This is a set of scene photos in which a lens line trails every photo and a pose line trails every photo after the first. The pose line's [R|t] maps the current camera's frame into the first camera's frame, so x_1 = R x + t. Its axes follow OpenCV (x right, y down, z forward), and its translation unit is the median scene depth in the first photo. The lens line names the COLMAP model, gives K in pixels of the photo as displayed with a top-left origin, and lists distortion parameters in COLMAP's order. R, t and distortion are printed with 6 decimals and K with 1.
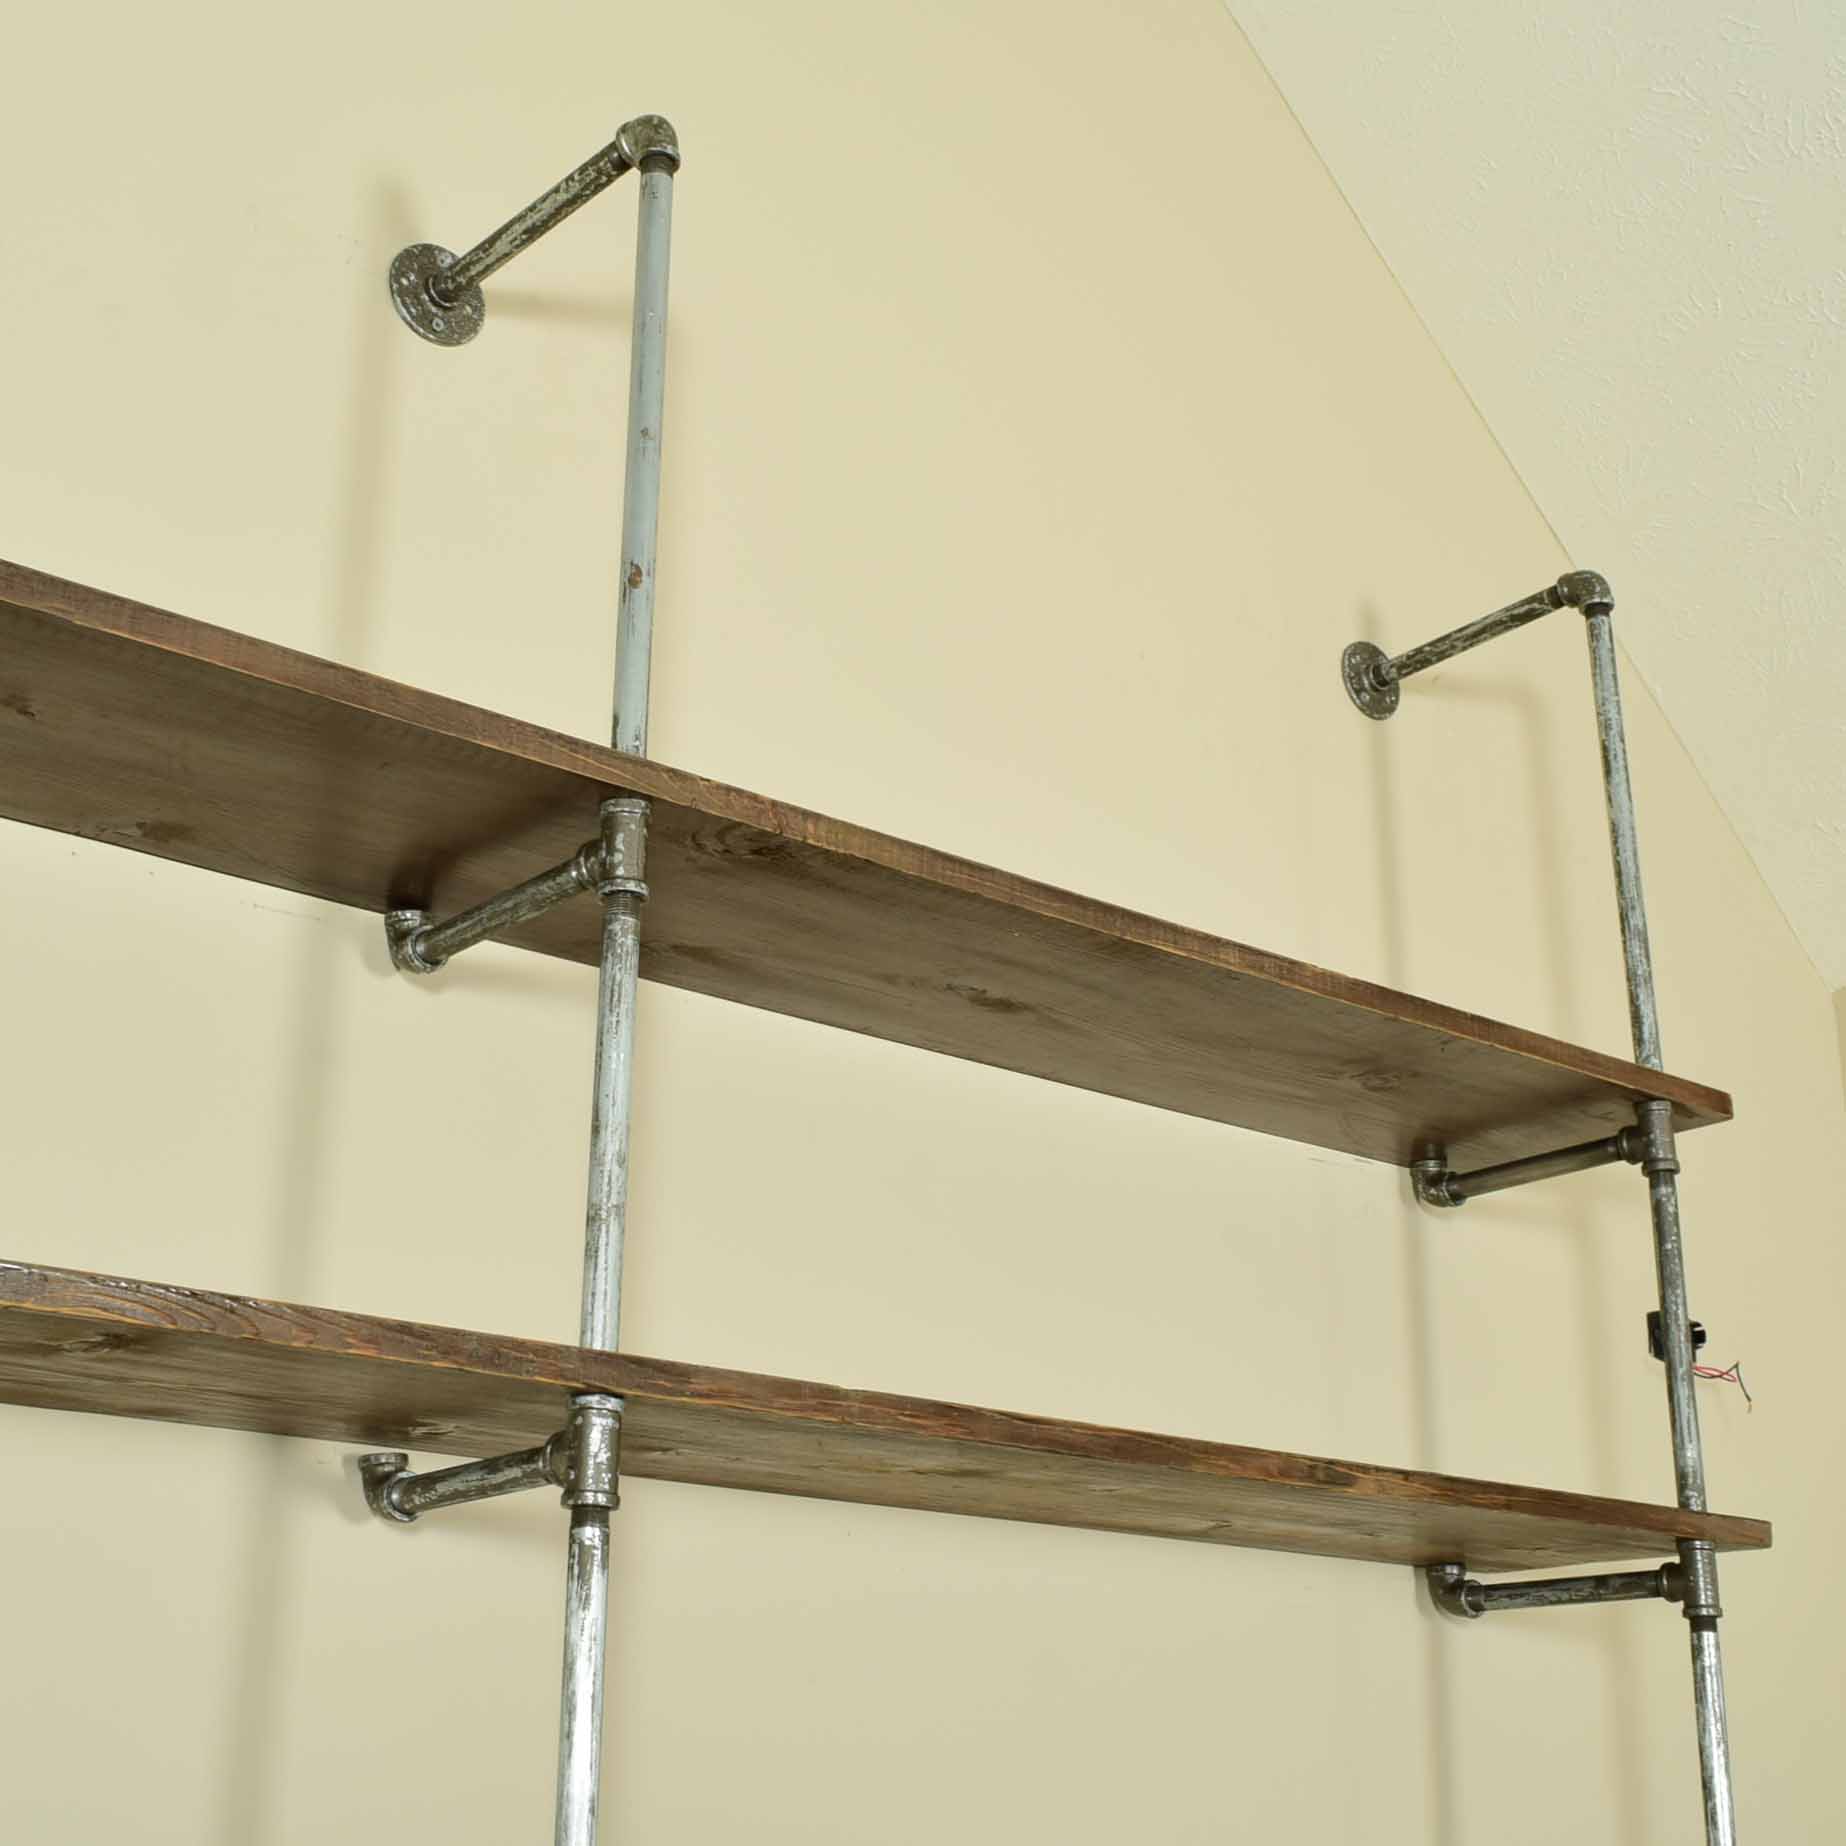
lens RADIAL K [[2622.5, 0, 923.0], [0, 2622.5, 923.0], [0, 0, 1]] dist [-0.029114, -0.048720]
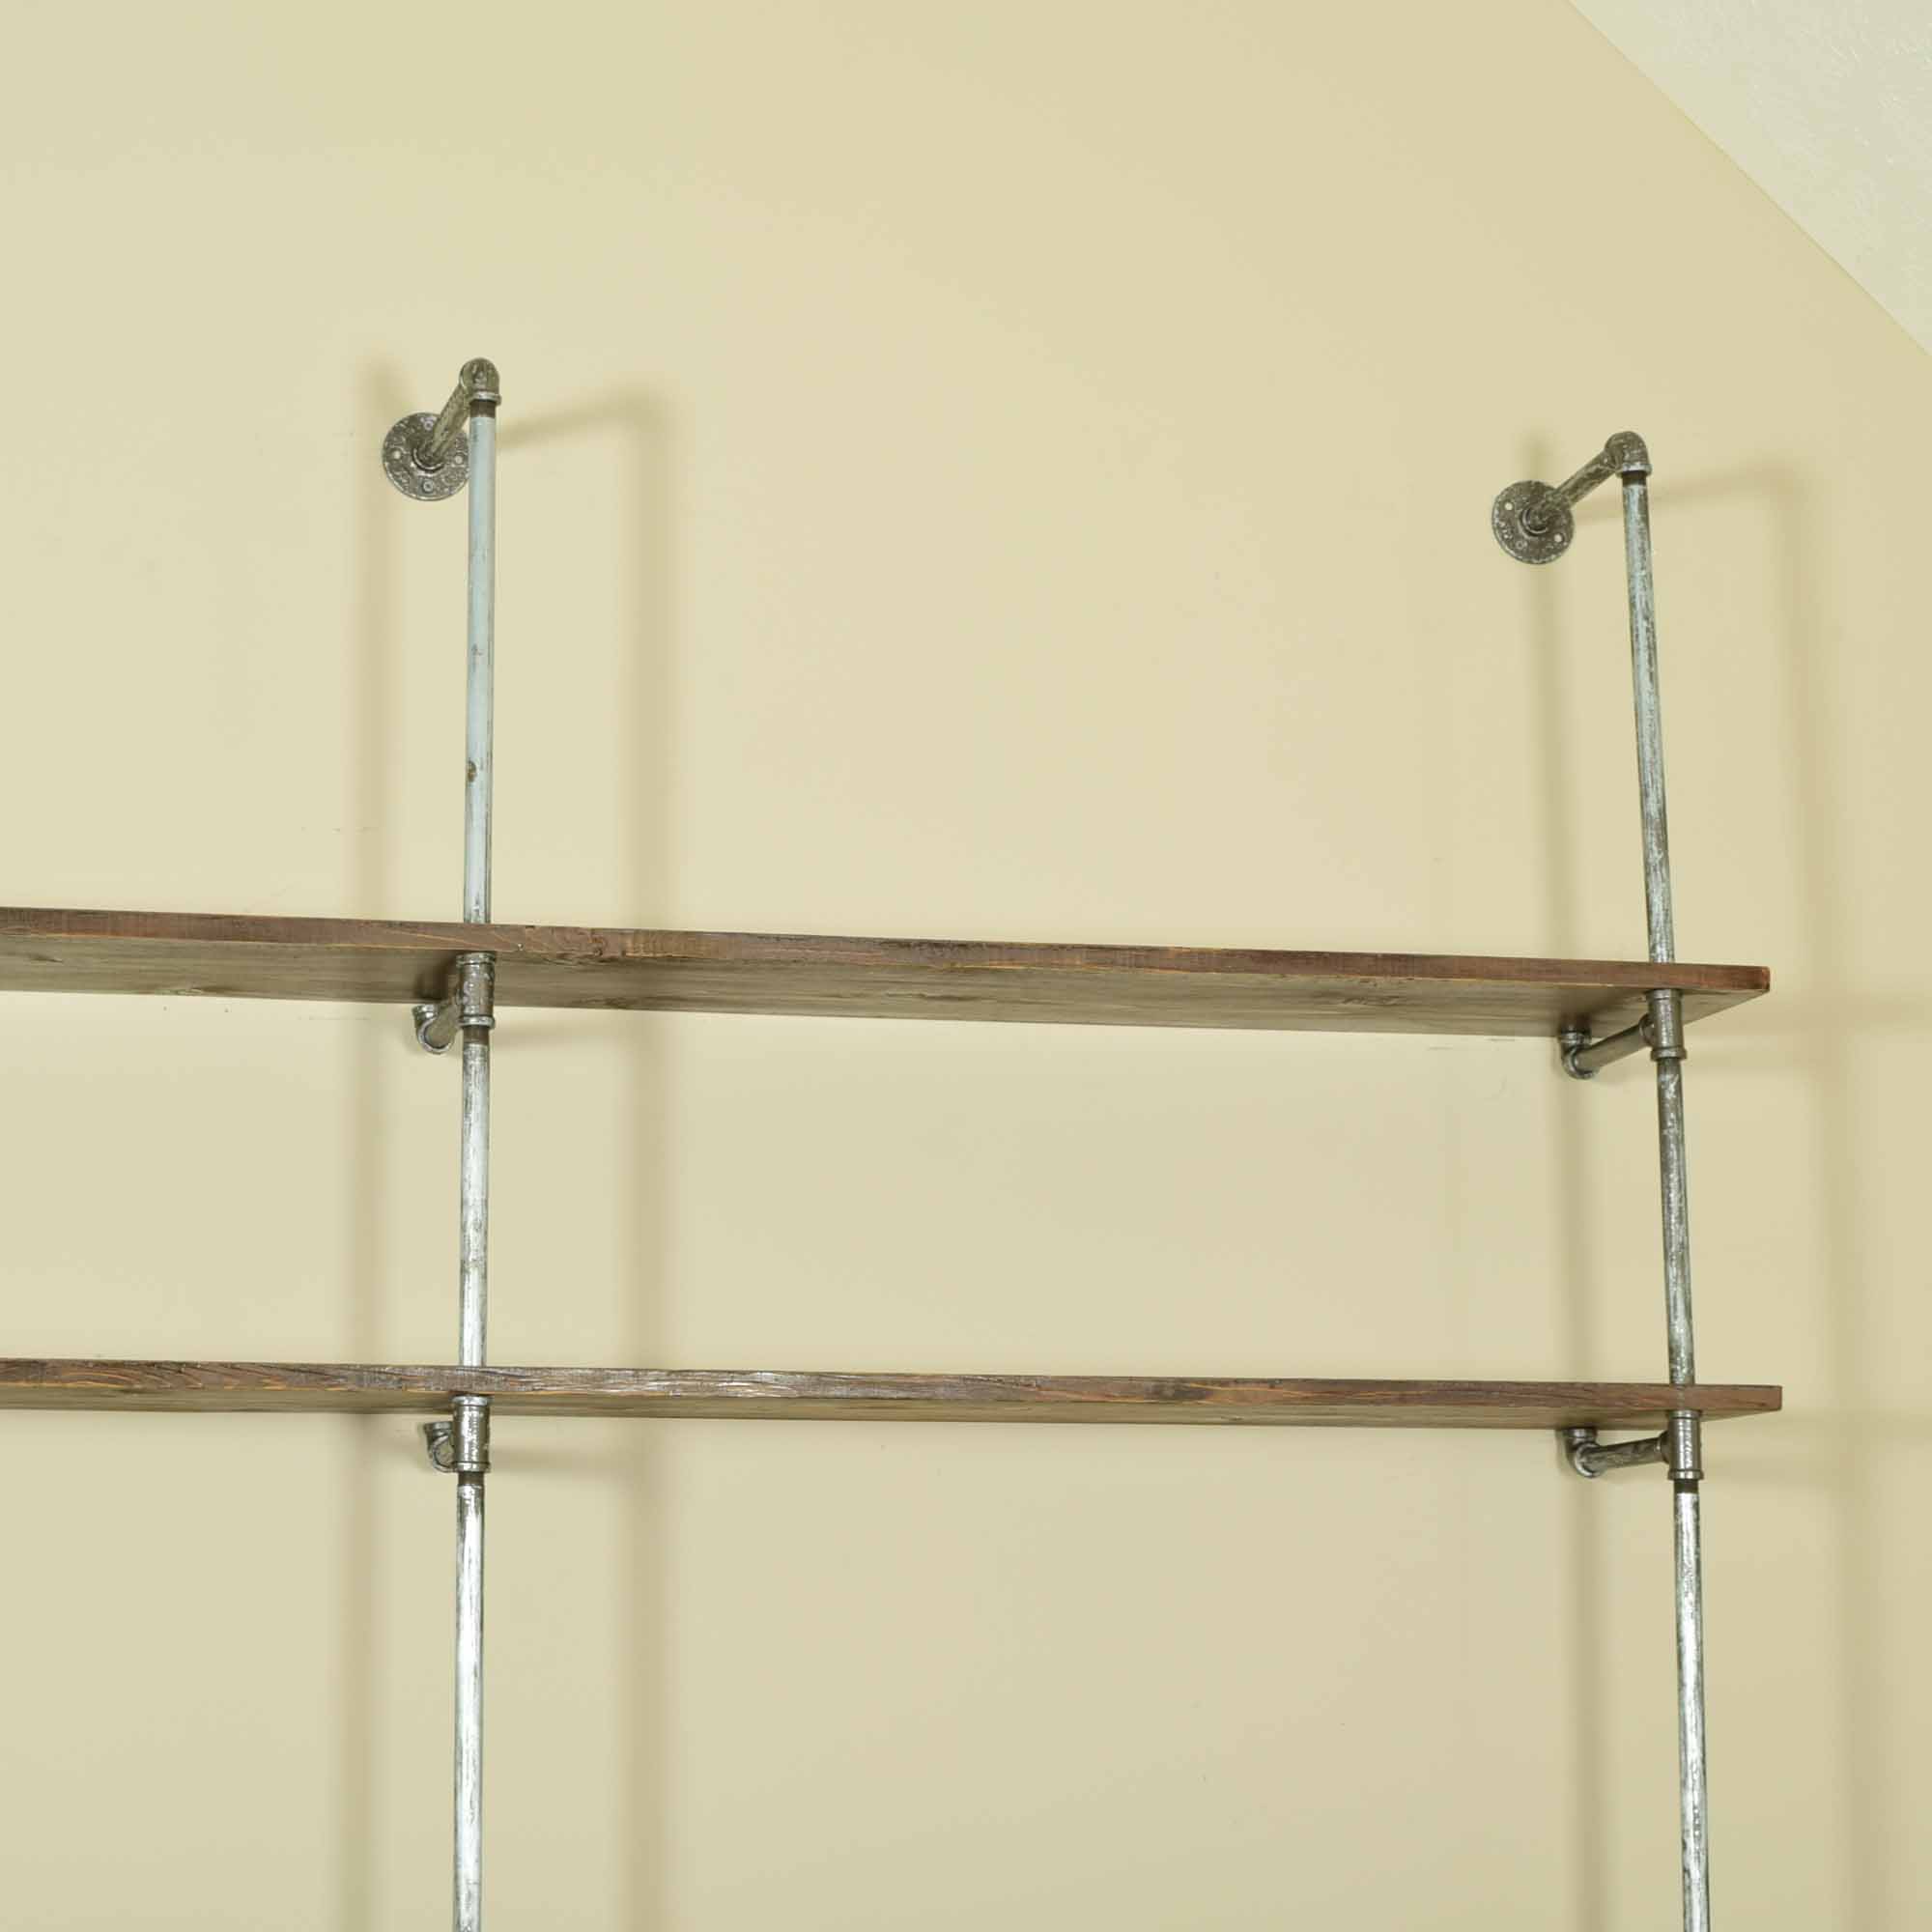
lens RADIAL K [[4668.7, 0, 966.0], [0, 4668.7, 966.0], [0, 0, 1]] dist [-0.018385, -0.071325]
pose [[0.896258, -0.085478, -0.435219, 0.992930], [0.161442, 0.976813, 0.140614, -0.288851], [0.413109, -0.196289, 0.889276, -0.881616]]
